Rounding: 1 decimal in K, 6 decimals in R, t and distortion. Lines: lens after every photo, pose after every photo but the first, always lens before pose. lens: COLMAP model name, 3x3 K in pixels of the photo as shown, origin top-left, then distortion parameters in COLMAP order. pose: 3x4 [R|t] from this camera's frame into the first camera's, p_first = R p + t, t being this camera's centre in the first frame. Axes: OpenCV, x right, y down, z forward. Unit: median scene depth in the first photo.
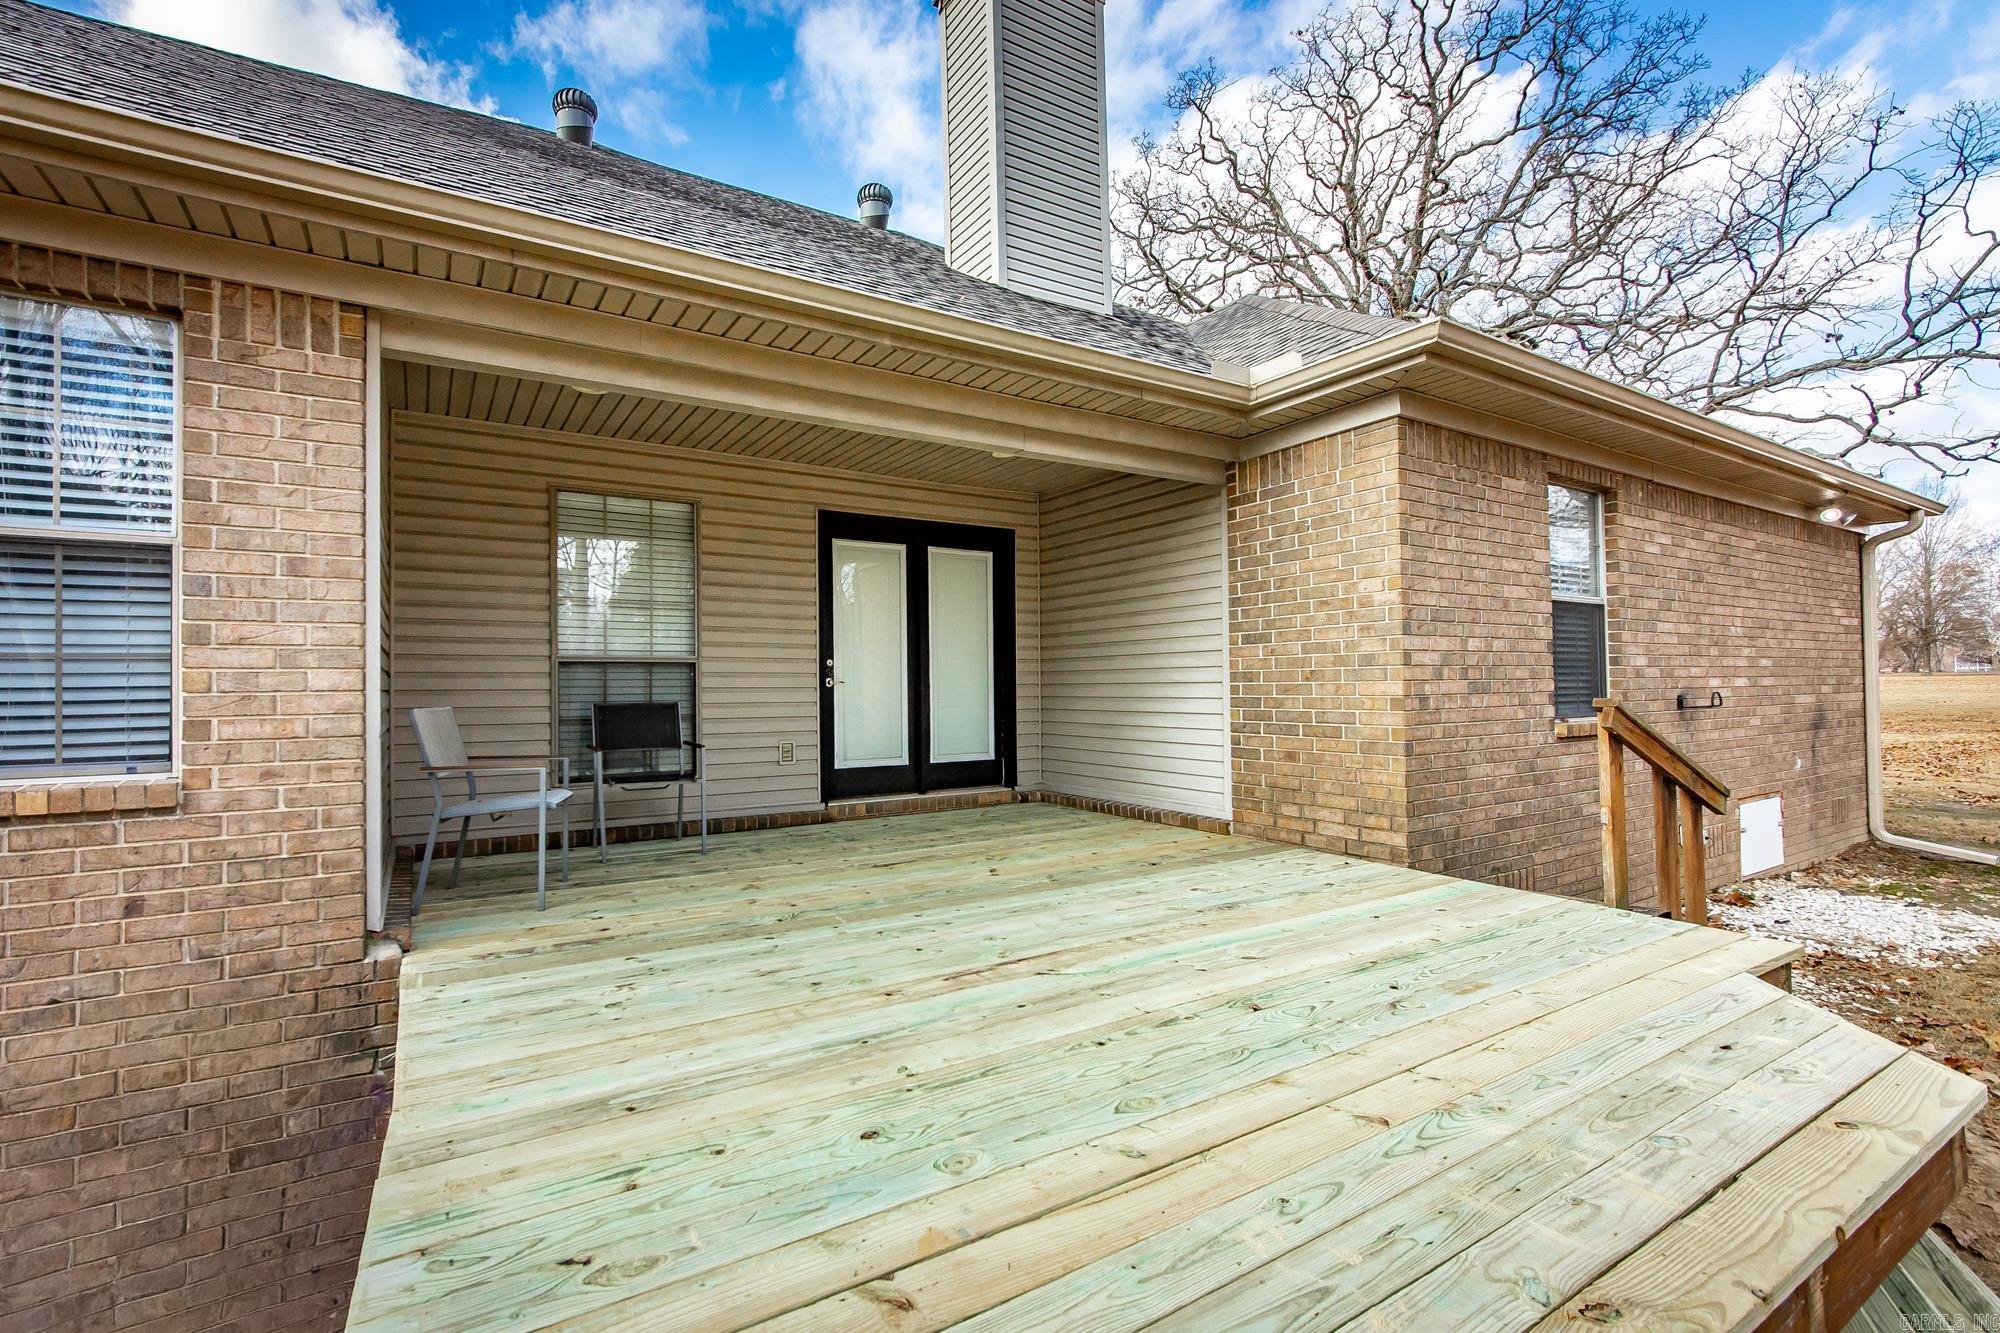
lens RADIAL K [[843.4, 0, 899.5], [0, 843.4, 681.6], [0, 0, 1]] dist [-0.007021, -0.000723]
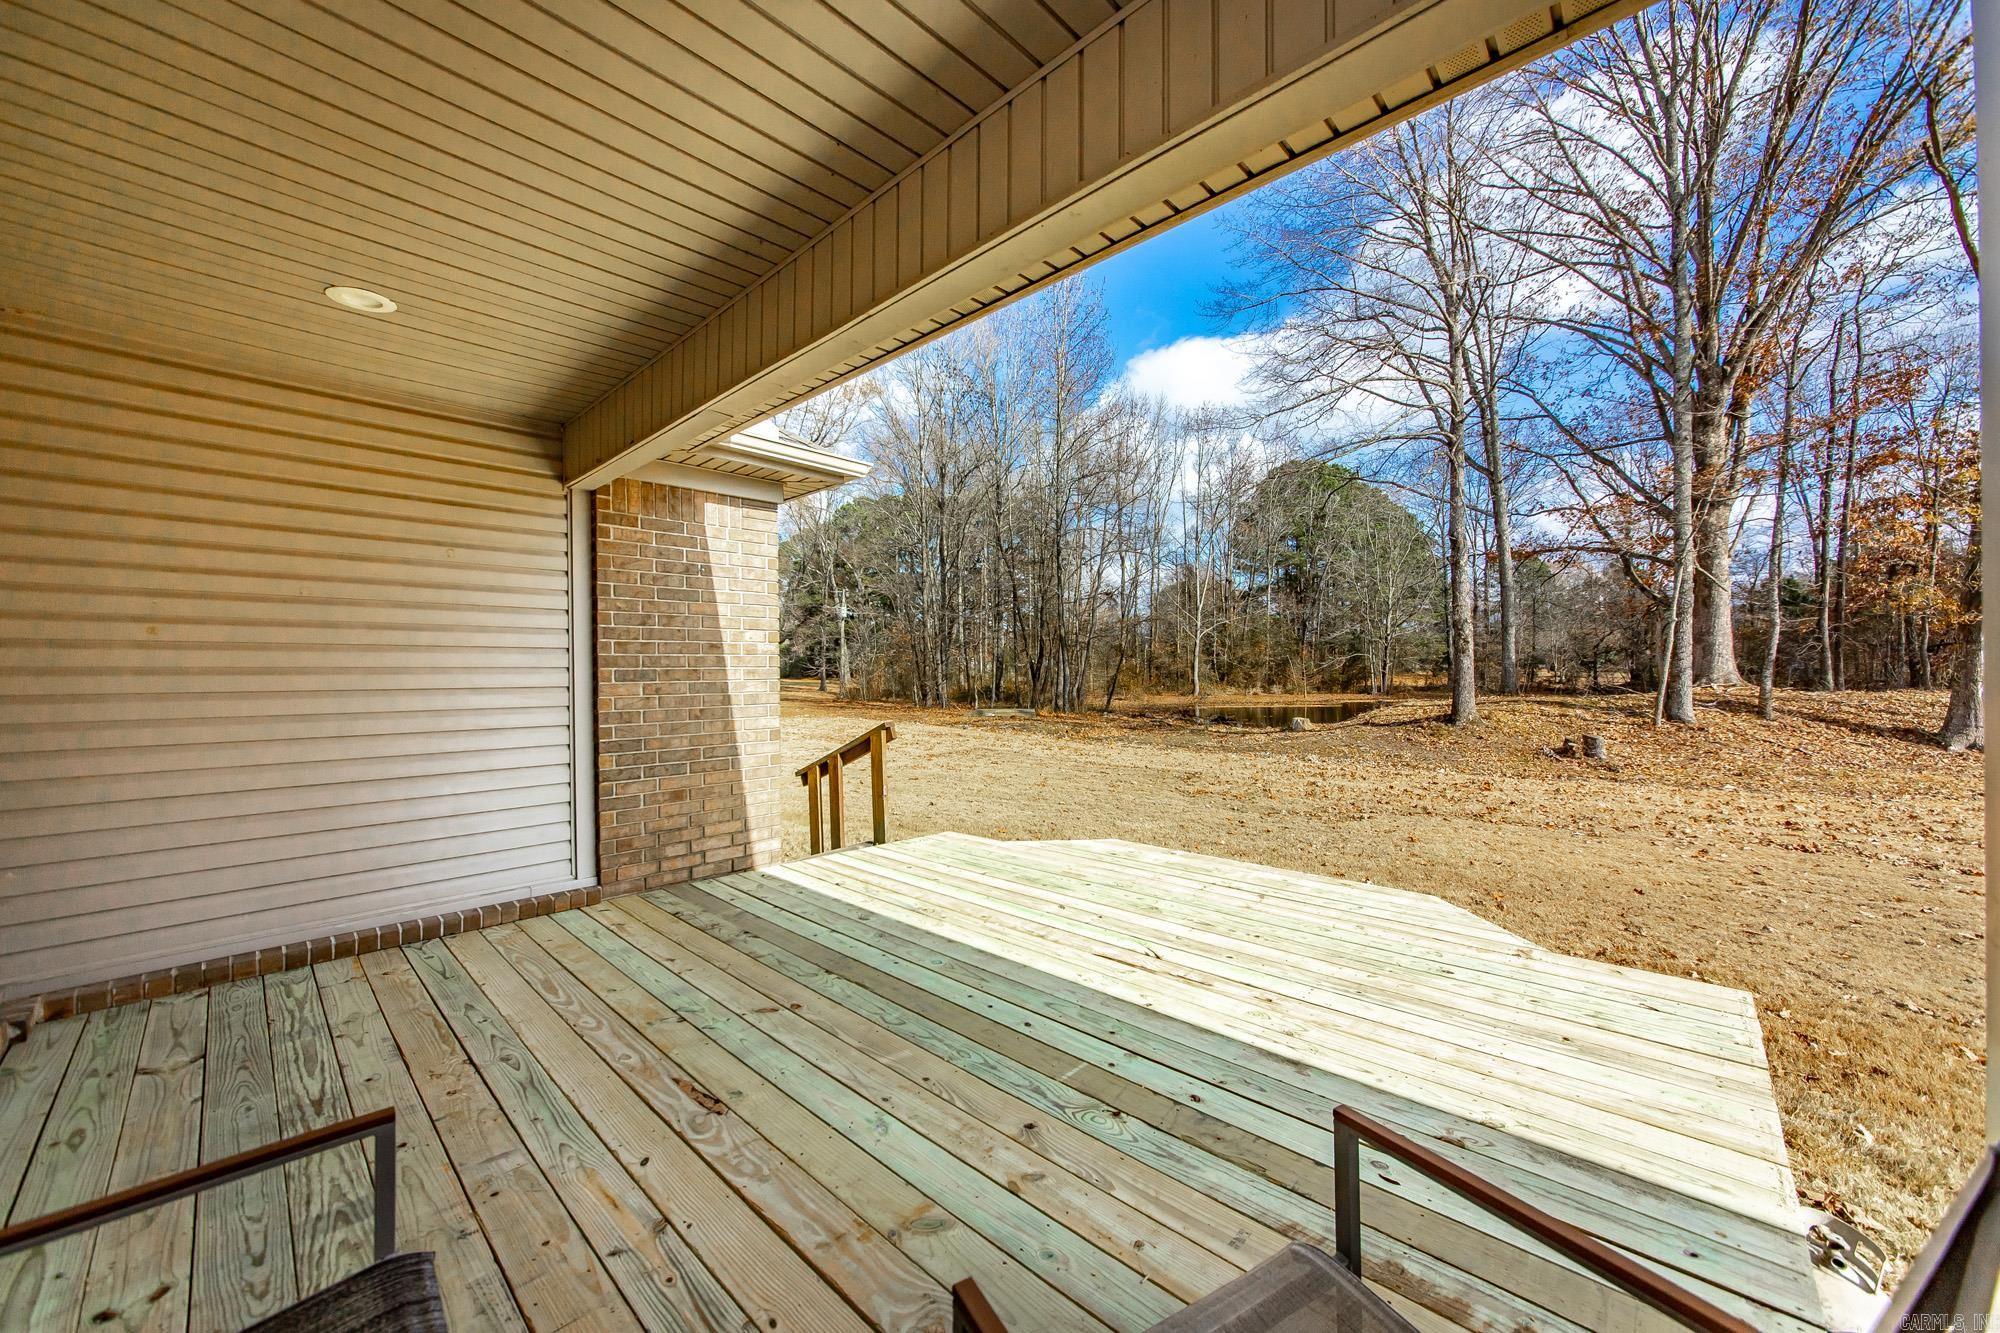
lens RADIAL K [[728.3, 0, 1001.8], [0, 728.3, 680.1], [0, 0, 1]] dist [-0.005035, 0.000714]
pose [[-0.298761, 0.003597, 0.954321, -0.464719], [0.004155, 0.999988, -0.002469, -0.043585], [-0.954319, 0.003227, -0.298773, 0.872558]]
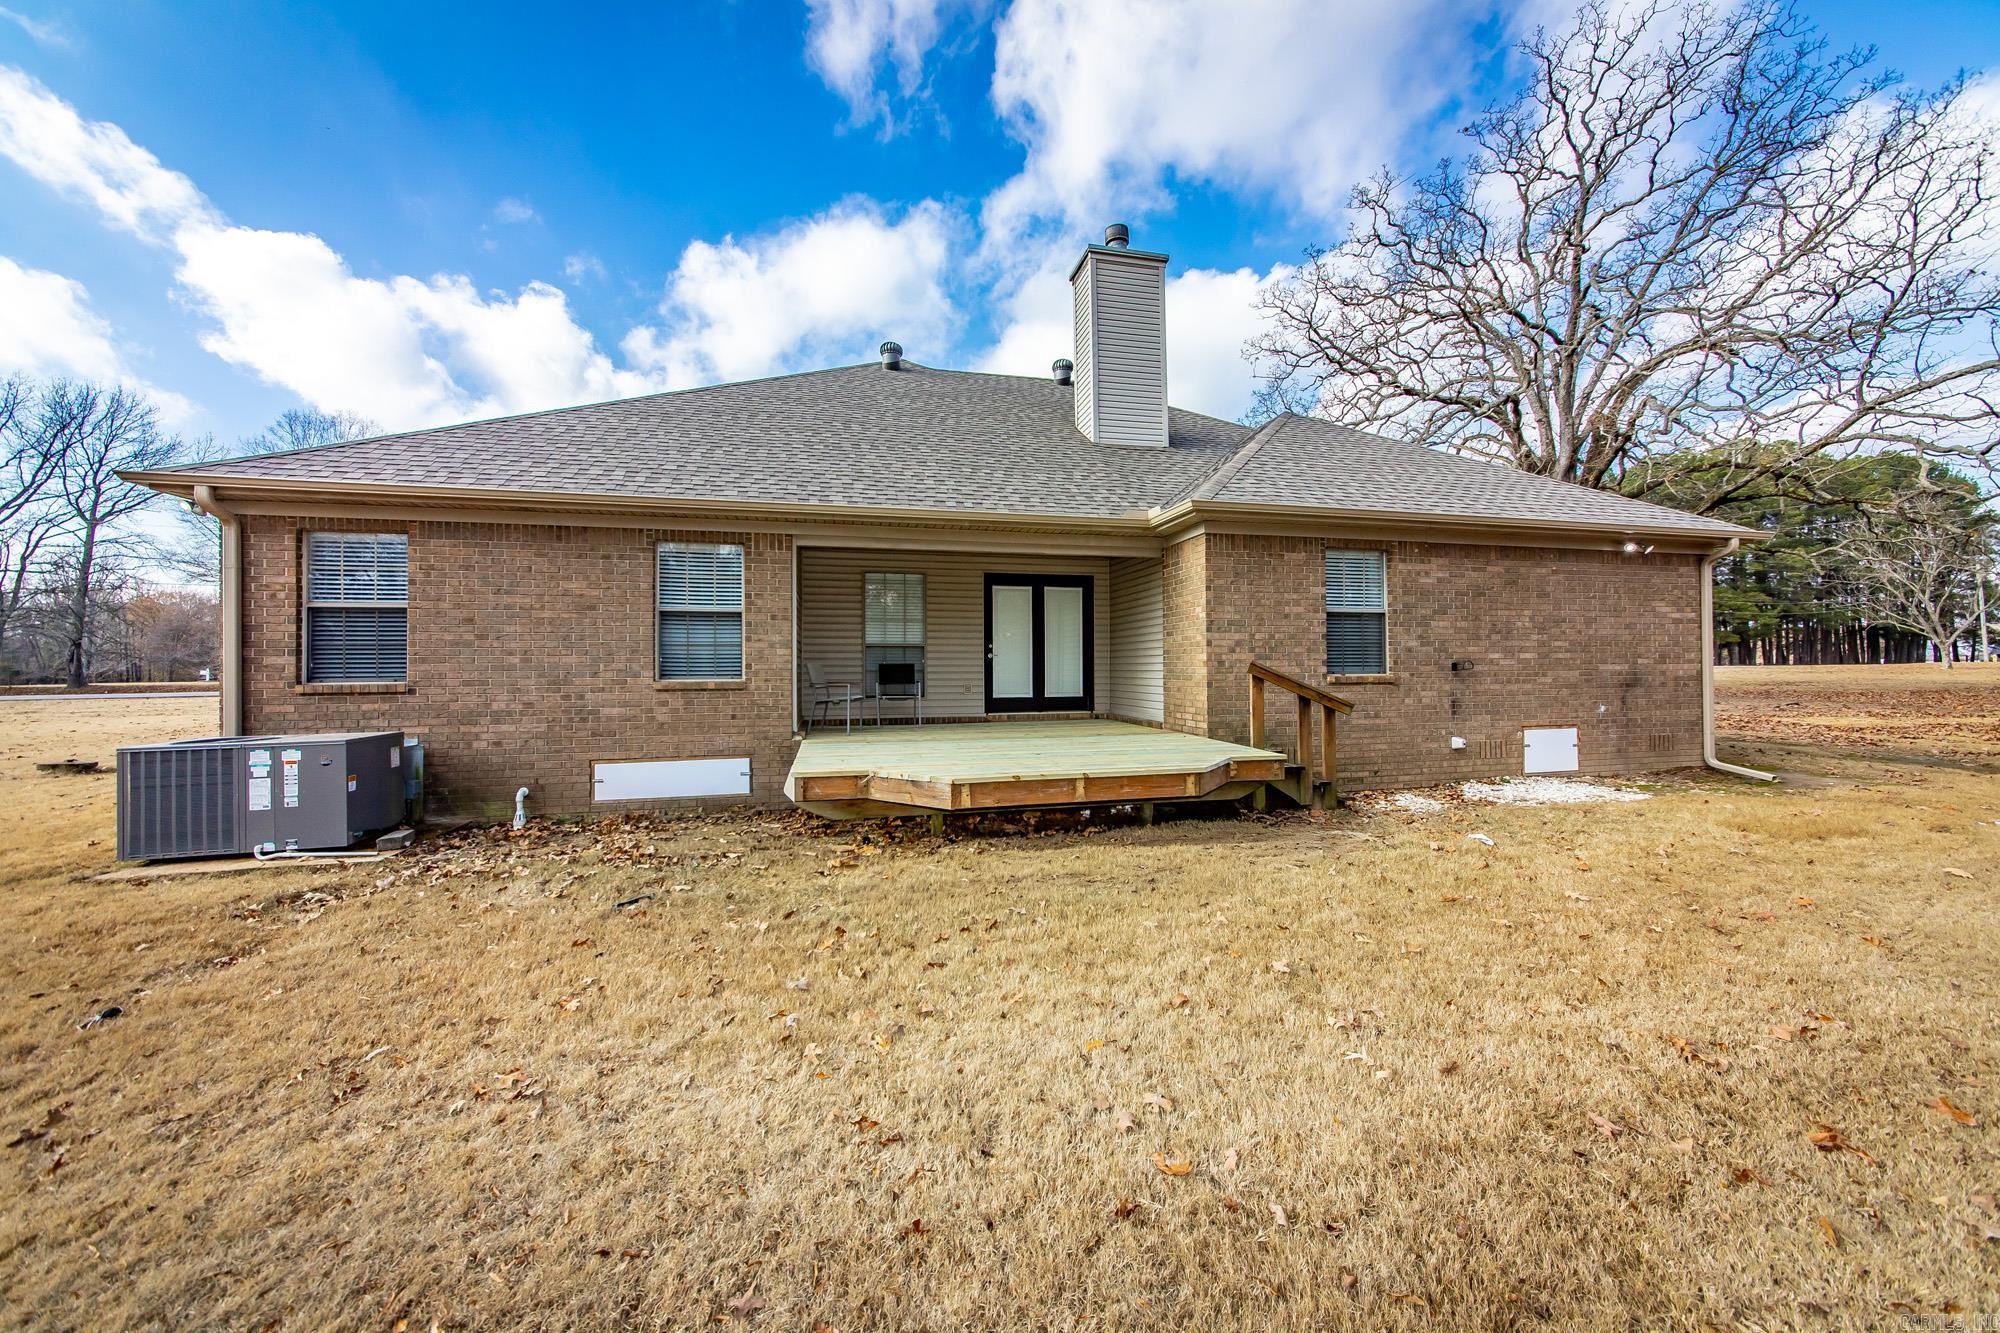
lens RADIAL K [[728.3, 0, 1008.2], [0, 728.3, 662.1], [0, 0, 1]] dist [-0.005035, 0.000714]
pose [[0.961755, 0.002009, -0.273903, 0.518713], [-0.002212, 0.999997, -0.000433, 0.020053], [0.273902, 0.001022, 0.961757, -0.817284]]
